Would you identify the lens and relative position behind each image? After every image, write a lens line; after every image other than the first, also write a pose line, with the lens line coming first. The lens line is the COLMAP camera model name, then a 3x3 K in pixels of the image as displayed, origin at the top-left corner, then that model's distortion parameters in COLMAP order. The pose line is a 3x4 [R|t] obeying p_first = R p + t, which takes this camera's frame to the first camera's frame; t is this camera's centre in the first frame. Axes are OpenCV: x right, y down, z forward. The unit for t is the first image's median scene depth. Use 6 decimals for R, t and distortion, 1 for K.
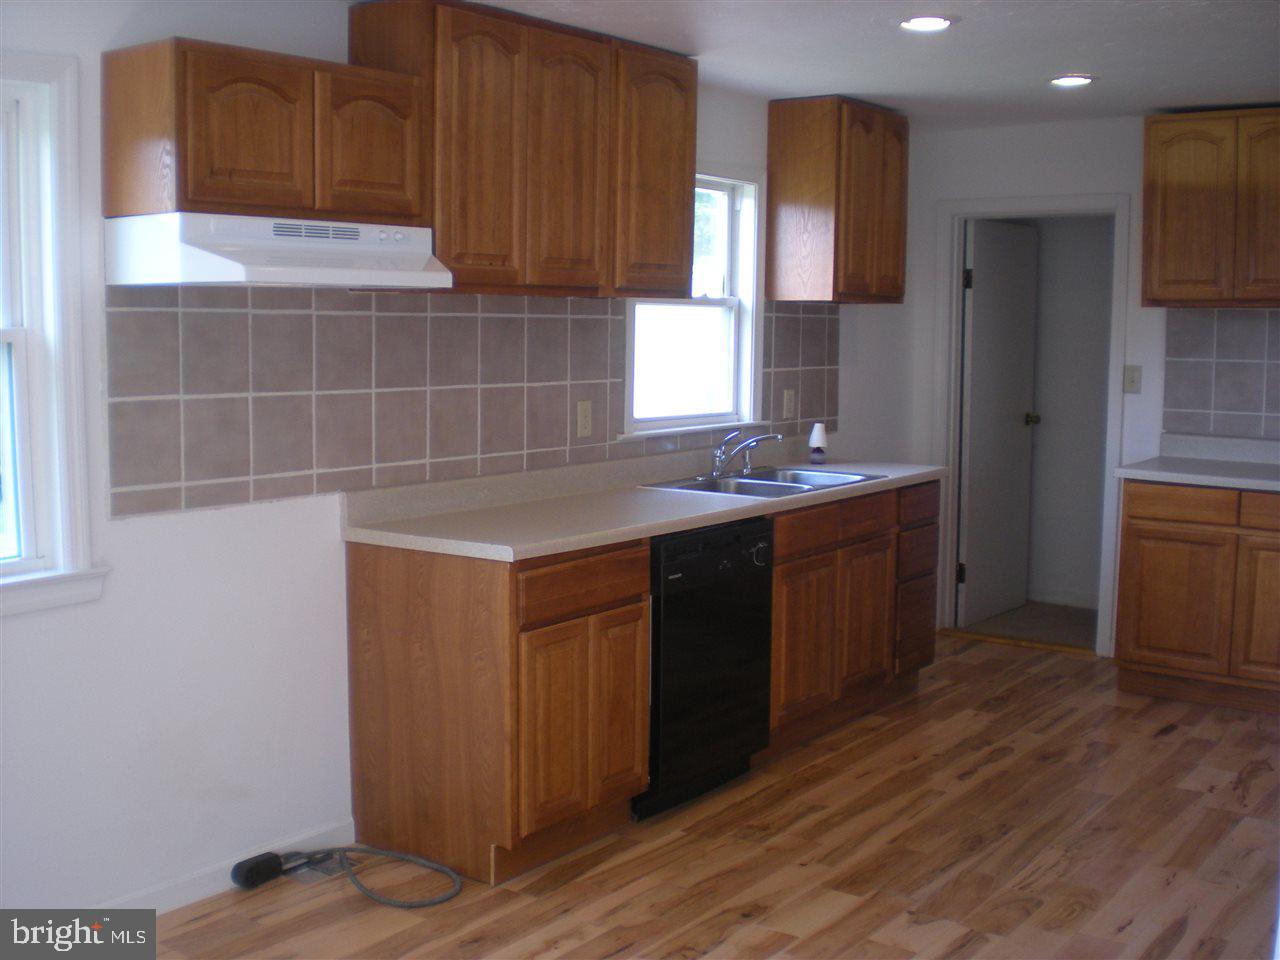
lens RADIAL K [[1440.0, 0, 640.0], [0, 1440.0, 480.0], [0, 0, 1]] dist [-0.074140, -0.198705]
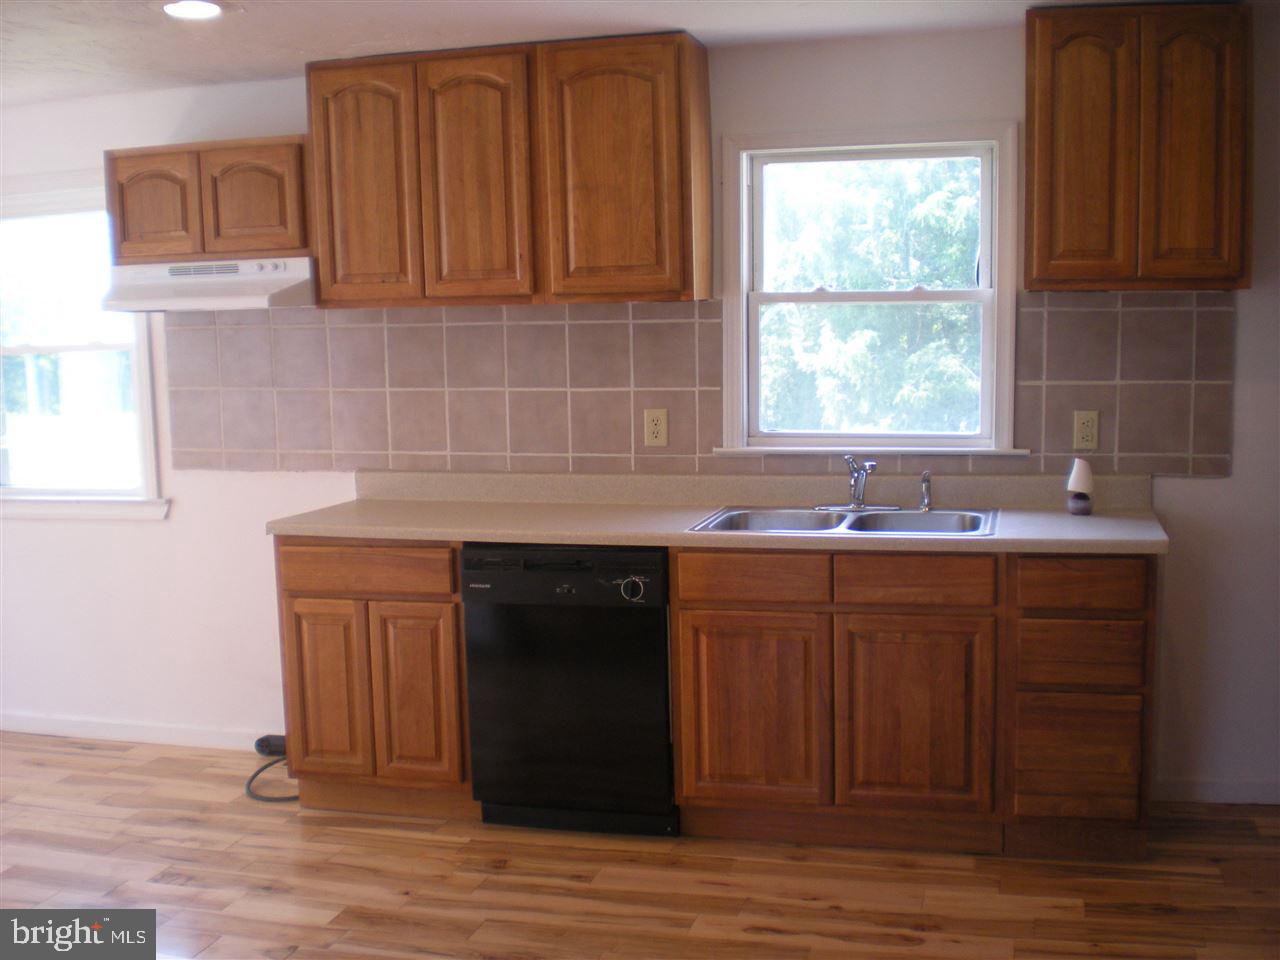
lens RADIAL K [[1440.0, 0, 640.0], [0, 1440.0, 480.0], [0, 0, 1]] dist [-0.074140, -0.198705]
pose [[0.369878, 0.087411, -0.924959, 0.922801], [-0.081562, 0.994776, 0.061394, -0.071338], [0.925493, 0.052733, 0.375076, 0.685832]]
